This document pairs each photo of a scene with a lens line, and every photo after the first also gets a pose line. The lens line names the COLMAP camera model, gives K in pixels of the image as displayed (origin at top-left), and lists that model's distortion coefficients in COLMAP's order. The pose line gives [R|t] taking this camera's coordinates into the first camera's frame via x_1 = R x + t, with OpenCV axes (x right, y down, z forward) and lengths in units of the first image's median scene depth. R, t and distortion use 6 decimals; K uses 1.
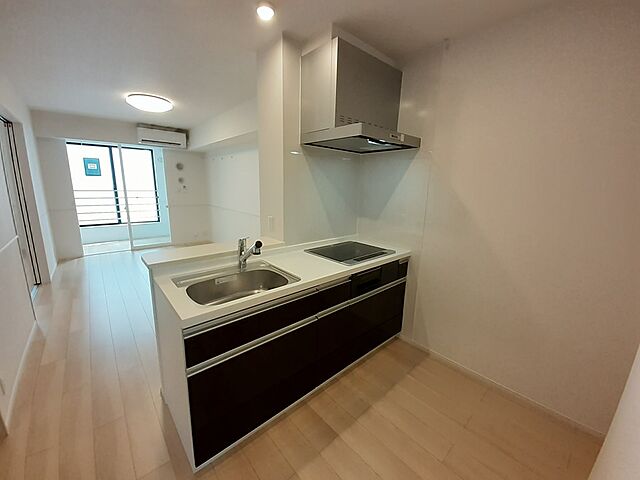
lens RADIAL K [[252.3, 0, 316.7], [0, 252.3, 235.7], [0, 0, 1]] dist [0.002962, -0.011140]
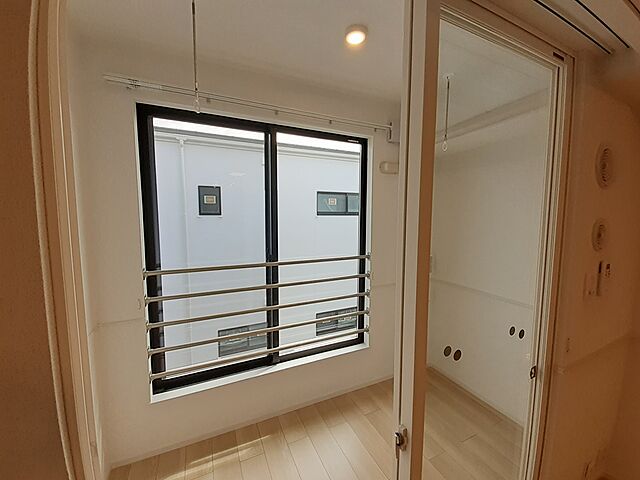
lens RADIAL K [[252.3, 0, 316.7], [0, 252.3, 235.7], [0, 0, 1]] dist [0.002962, -0.011140]
pose [[0.955062, 0.004355, -0.296373, -0.723631], [-0.041596, 0.991966, -0.119467, -0.196164], [0.293472, 0.126427, 0.947571, 0.785218]]
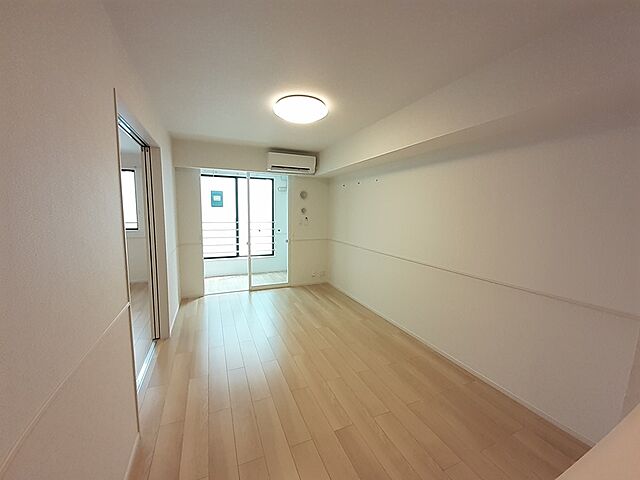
lens RADIAL K [[250.8, 0, 311.6], [0, 250.8, 234.9], [0, 0, 1]] dist [-0.020642, -0.000060]
pose [[0.941439, 0.019722, -0.336607, -0.234405], [-0.056143, 0.993521, -0.098812, -0.058645], [0.332477, 0.111923, 0.936446, 0.229662]]
